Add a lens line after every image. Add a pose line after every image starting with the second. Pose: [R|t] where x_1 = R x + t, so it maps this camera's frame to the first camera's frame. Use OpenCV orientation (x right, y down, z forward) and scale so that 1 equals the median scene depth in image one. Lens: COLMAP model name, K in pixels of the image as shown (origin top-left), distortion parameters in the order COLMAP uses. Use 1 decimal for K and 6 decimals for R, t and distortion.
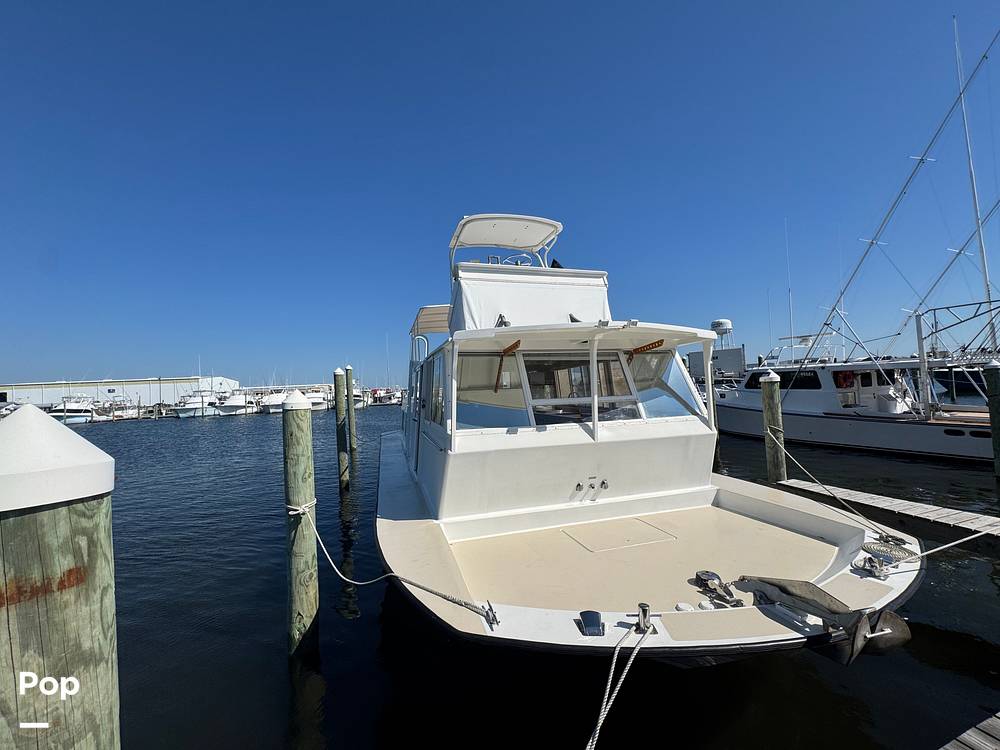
lens RADIAL K [[399.7, 0, 496.6], [0, 399.7, 381.4], [0, 0, 1]] dist [-0.014472, 0.001600]
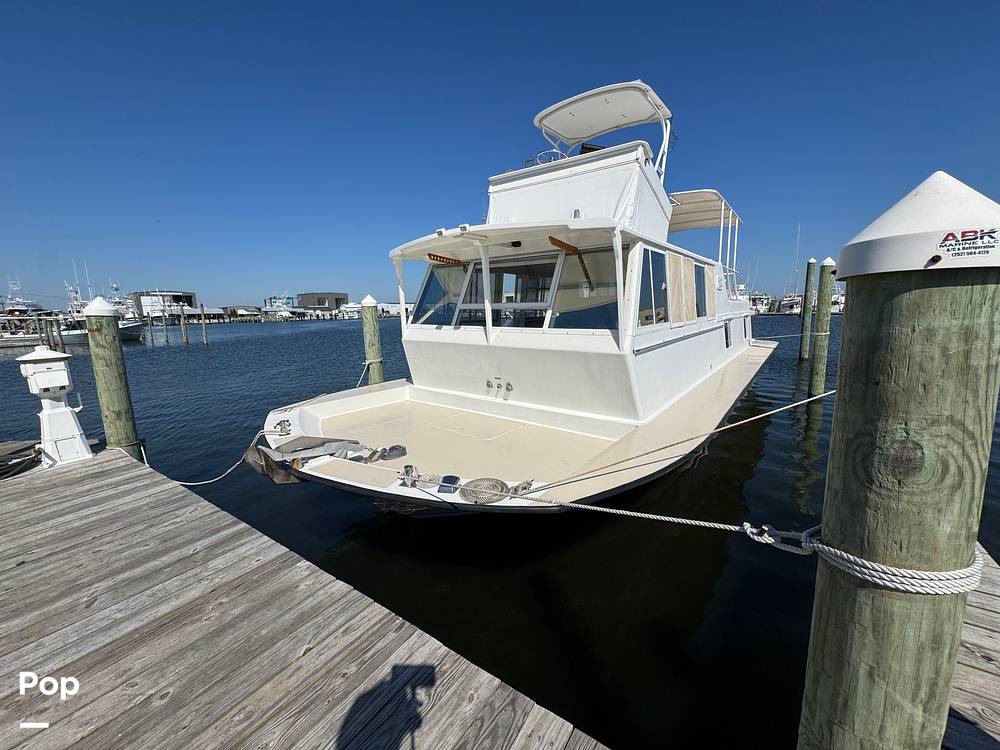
lens RADIAL K [[399.7, 0, 490.7], [0, 399.7, 377.9], [0, 0, 1]] dist [-0.014472, 0.001600]
pose [[0.592780, 0.169450, -0.787336, 1.029906], [0.010603, 0.975888, 0.218013, 0.003742], [0.805294, -0.137582, 0.576691, 0.341531]]
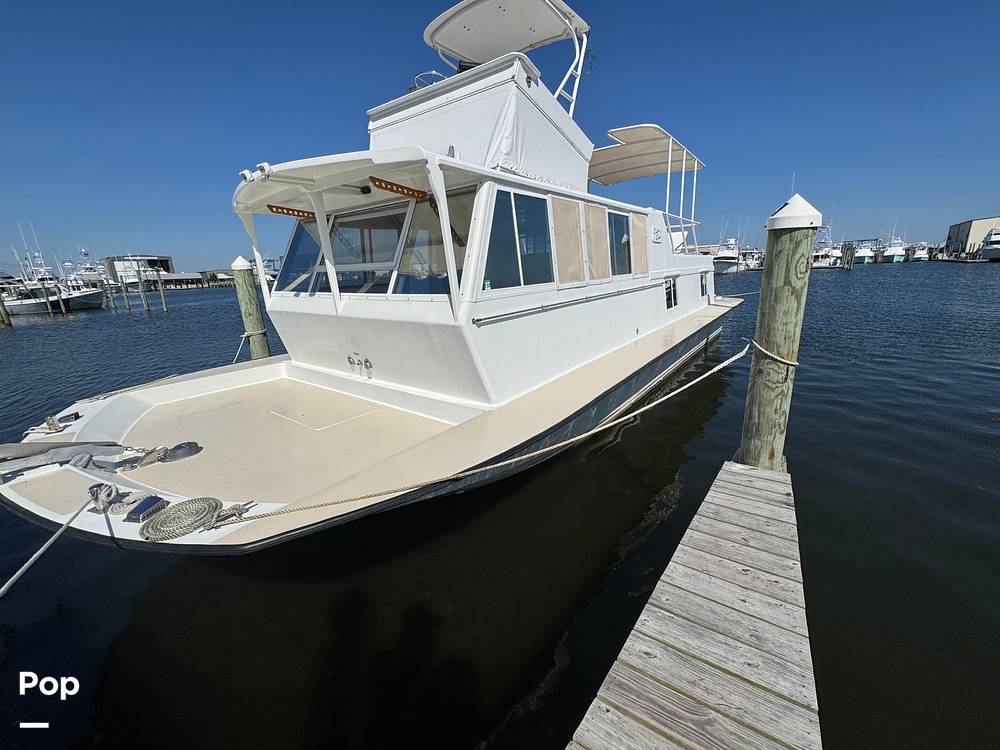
lens RADIAL K [[399.7, 0, 491.4], [0, 399.7, 380.4], [0, 0, 1]] dist [-0.014472, 0.001600]
pose [[0.607734, 0.237245, -0.757875, 1.095561], [0.026778, 0.947668, 0.318131, 0.013098], [0.793689, -0.213633, 0.569577, 0.673016]]
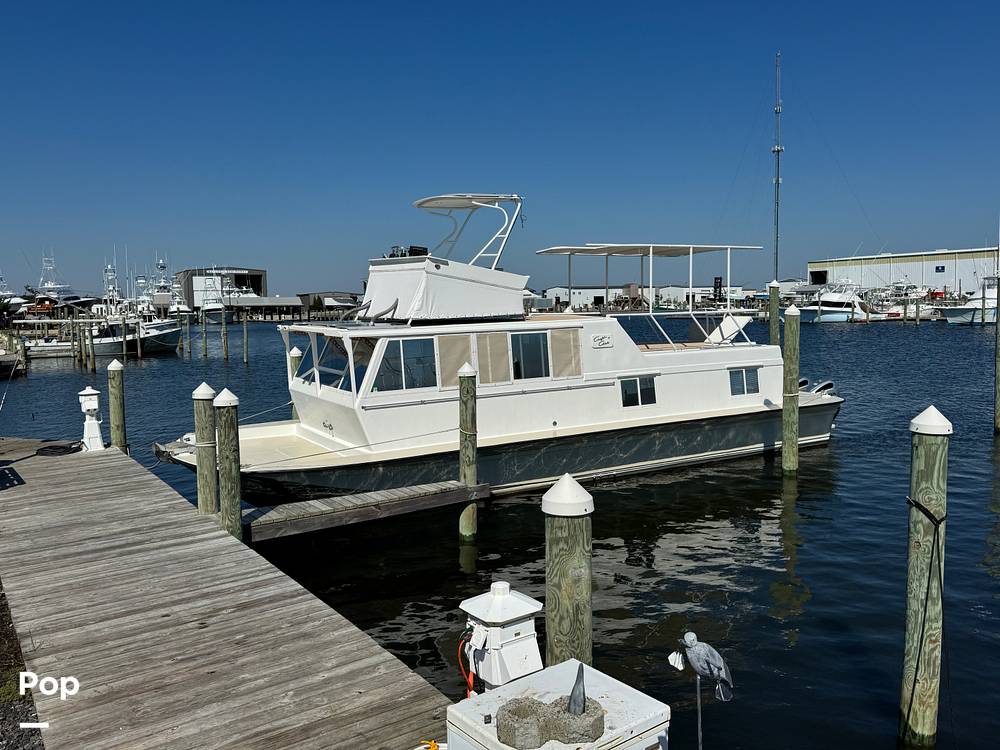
lens RADIAL K [[832.5, 0, 498.0], [0, 832.5, 379.5], [0, 0, 1]] dist [-0.003628, -0.014805]
pose [[0.259194, 0.135801, -0.956230, 3.322032], [0.022259, 0.988963, 0.146483, -0.359100], [0.965569, -0.059252, 0.253310, 0.791809]]
